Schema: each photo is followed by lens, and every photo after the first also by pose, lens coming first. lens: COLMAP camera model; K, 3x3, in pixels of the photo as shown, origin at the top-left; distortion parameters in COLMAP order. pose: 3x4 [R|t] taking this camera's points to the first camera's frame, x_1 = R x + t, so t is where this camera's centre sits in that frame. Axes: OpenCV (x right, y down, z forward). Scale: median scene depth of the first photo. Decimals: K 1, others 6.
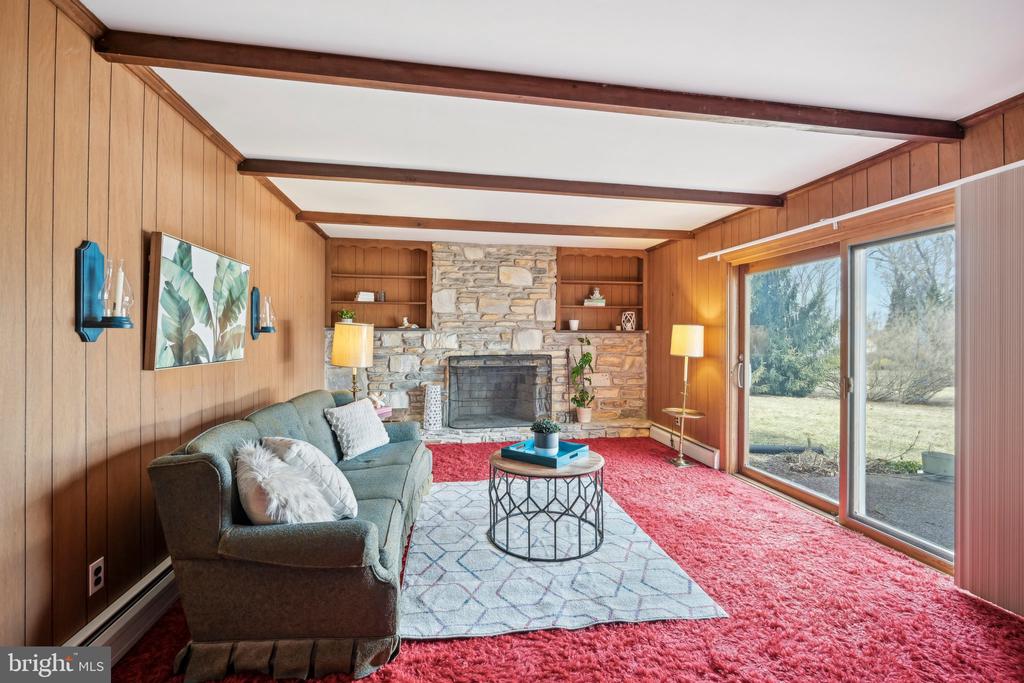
lens RADIAL K [[447.6, 0, 511.6], [0, 447.6, 338.0], [0, 0, 1]] dist [0.000679, 0.000253]
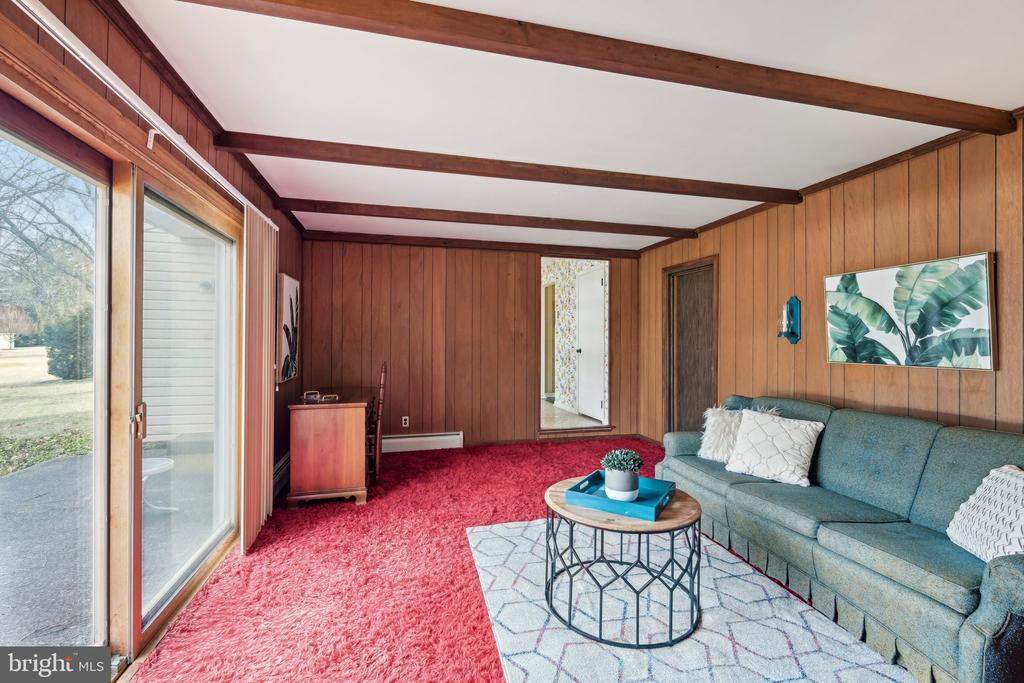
lens RADIAL K [[447.6, 0, 511.6], [0, 447.6, 338.0], [0, 0, 1]] dist [0.000679, 0.000253]
pose [[-0.996930, -0.008836, -0.077796, 0.395952], [-0.008552, 0.999956, -0.003977, 0.000877], [0.077827, -0.003299, -0.996961, 2.149208]]
